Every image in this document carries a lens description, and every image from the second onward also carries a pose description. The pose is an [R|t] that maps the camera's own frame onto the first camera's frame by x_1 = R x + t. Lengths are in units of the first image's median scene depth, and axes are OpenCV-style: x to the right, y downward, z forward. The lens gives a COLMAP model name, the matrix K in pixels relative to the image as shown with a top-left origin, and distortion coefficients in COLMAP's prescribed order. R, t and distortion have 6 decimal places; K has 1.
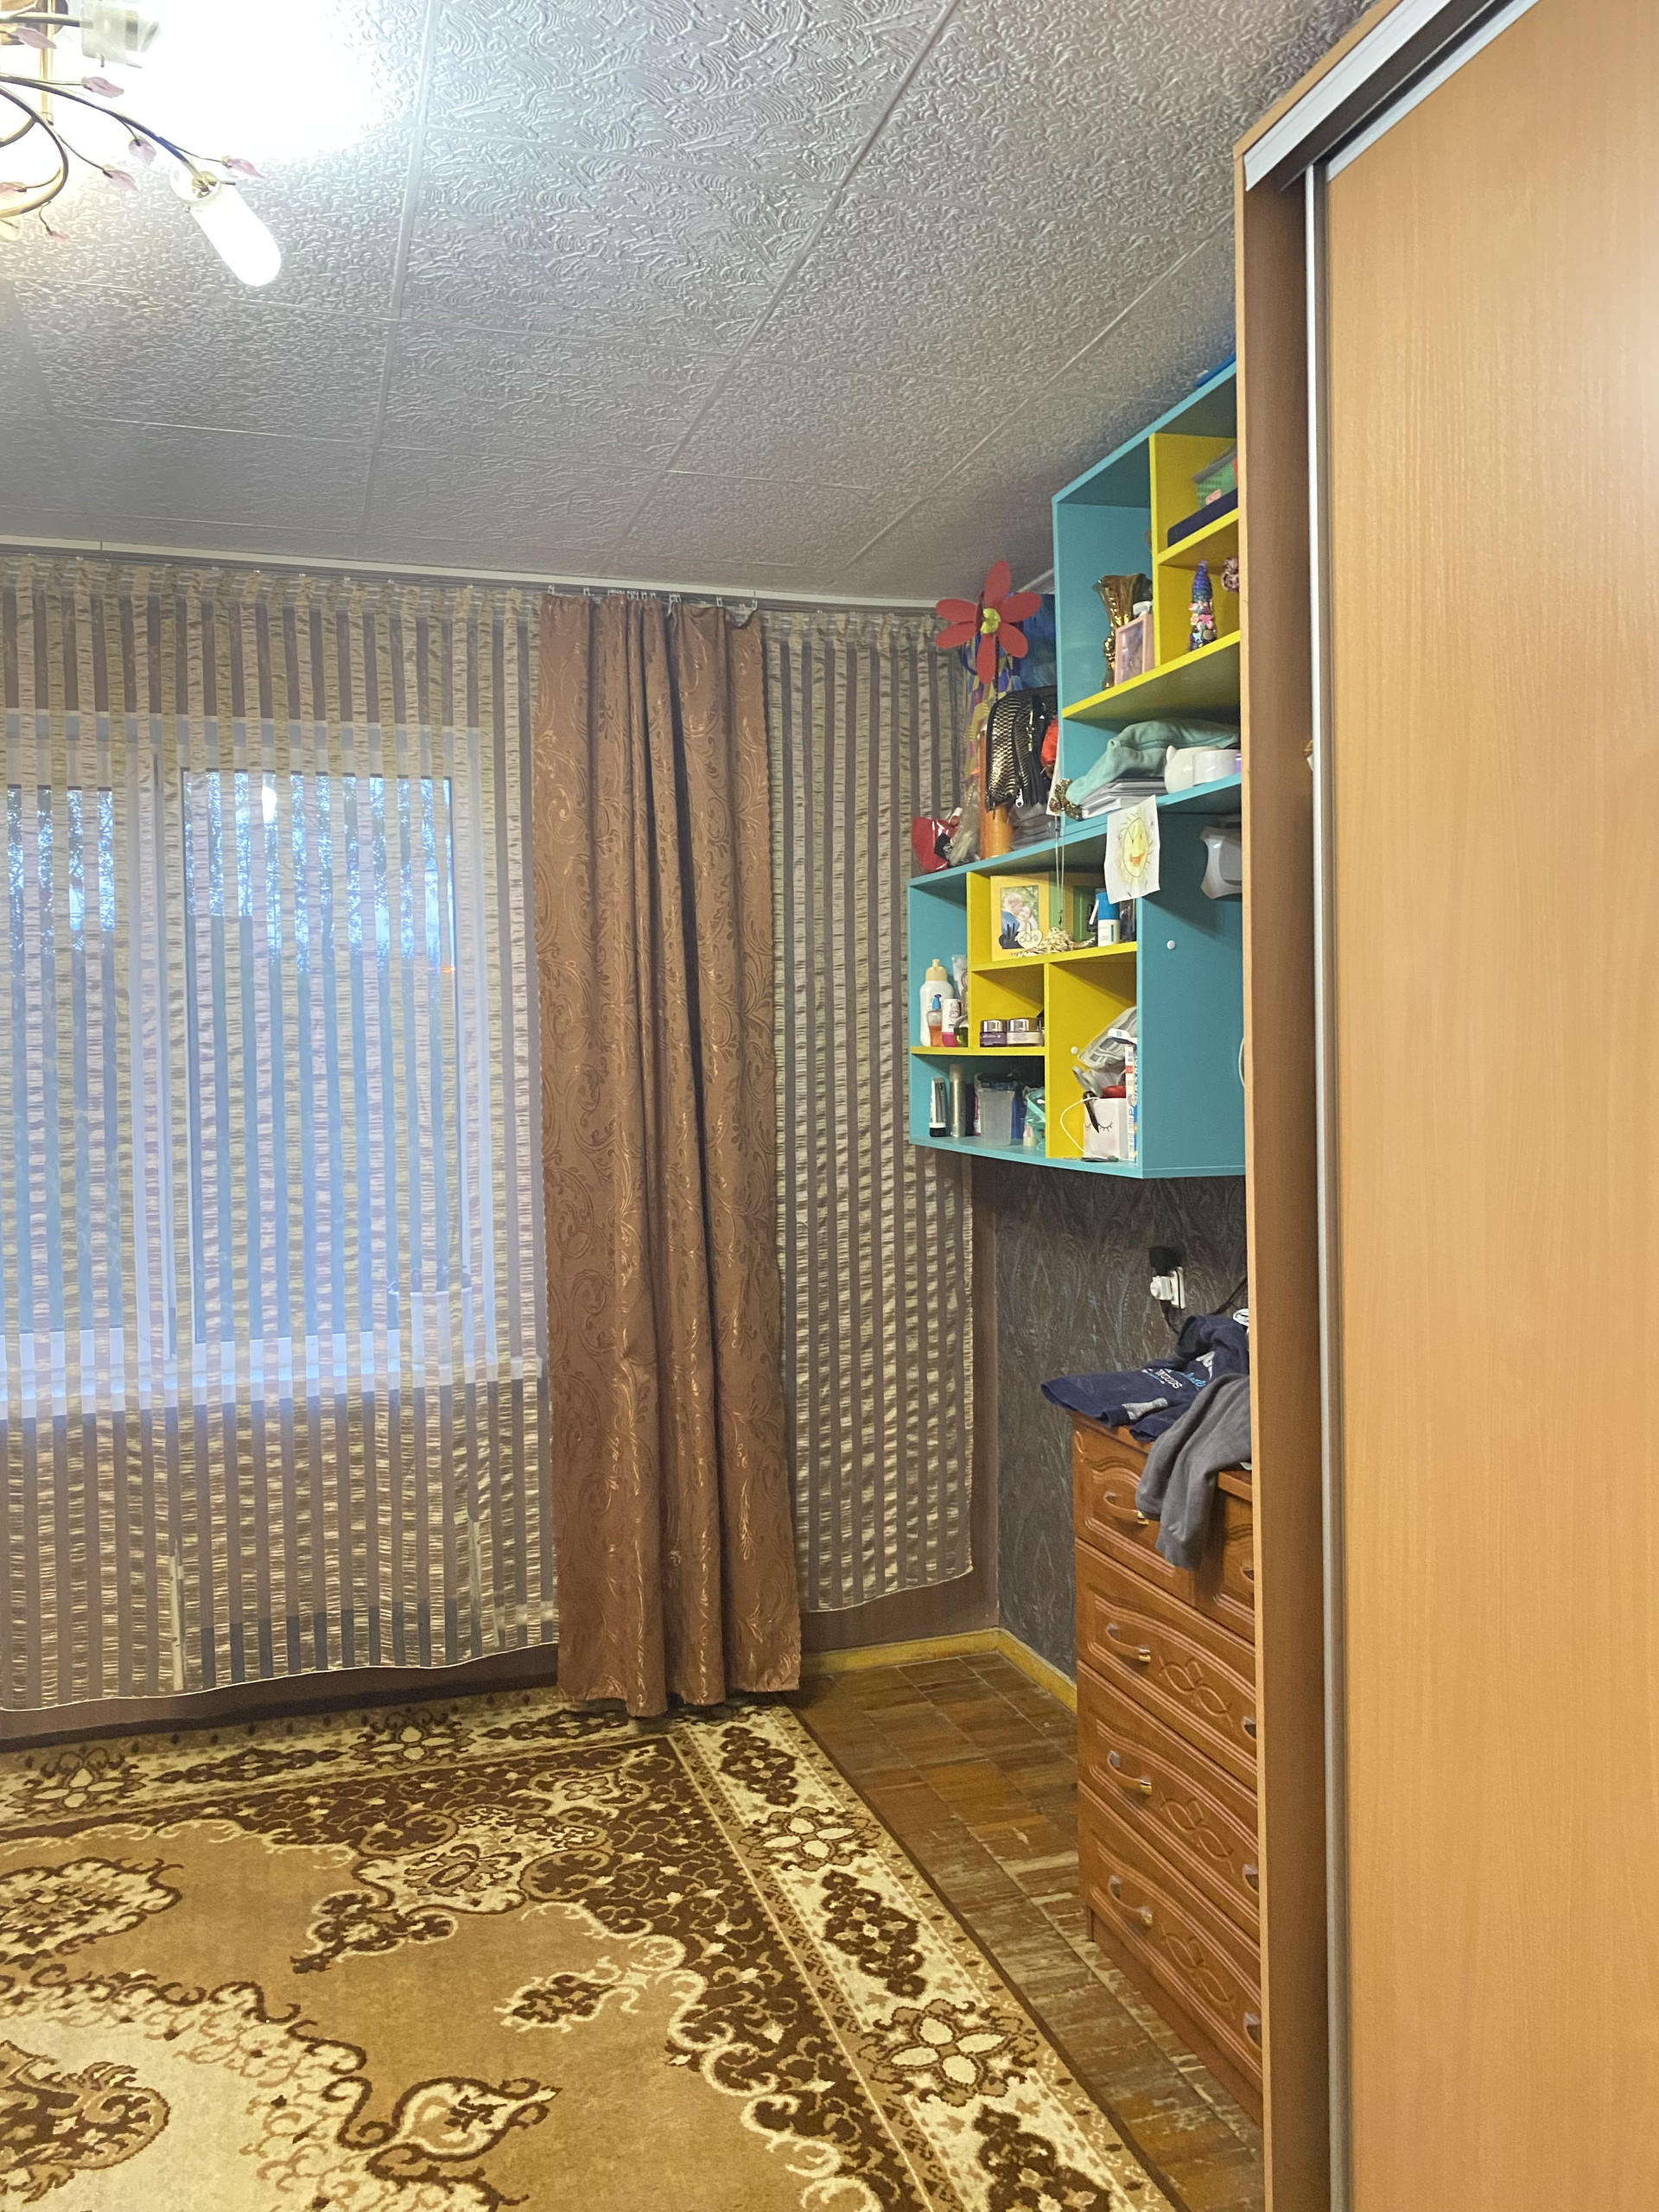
lens RADIAL K [[1711.6, 0, 834.1], [0, 1711.6, 1106.6], [0, 0, 1]] dist [0.038472, -0.033960]
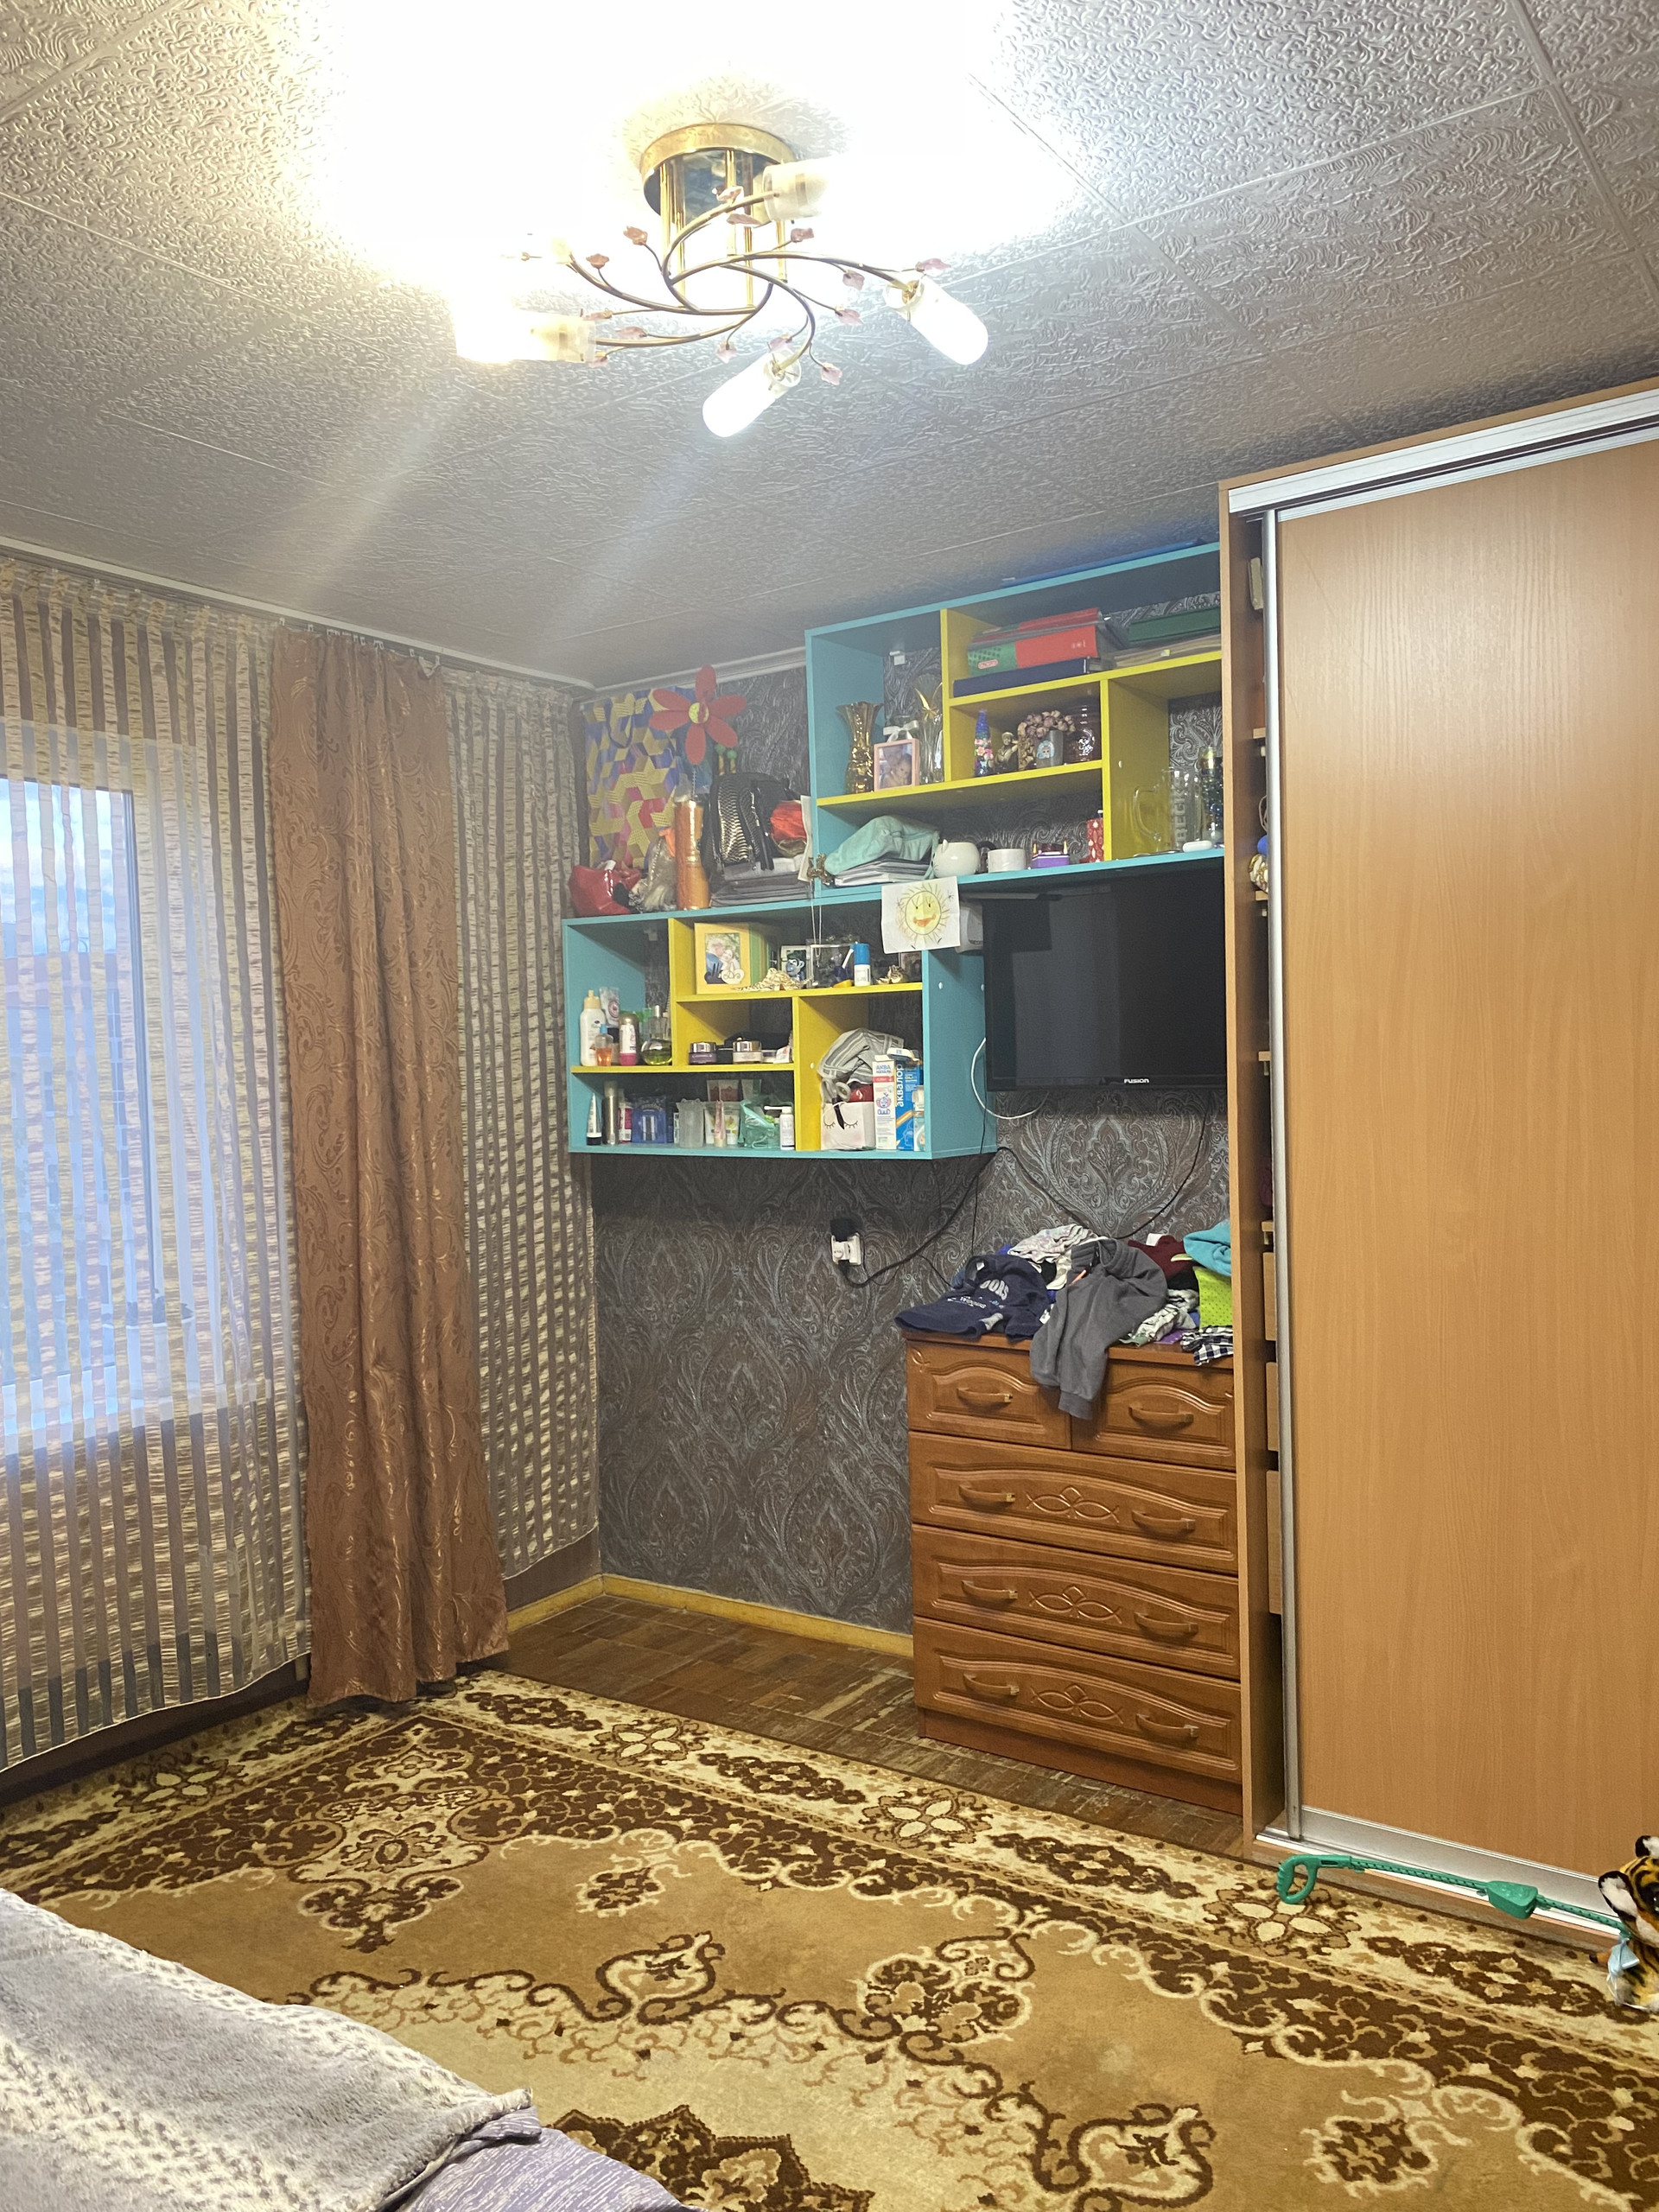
lens RADIAL K [[1711.6, 0, 839.7], [0, 1711.6, 1116.8], [0, 0, 1]] dist [0.038472, -0.033960]
pose [[0.784959, -0.024475, 0.619064, -0.560085], [0.032667, 0.999464, -0.001908, 0.006876], [-0.618686, 0.021721, 0.785338, -0.004168]]
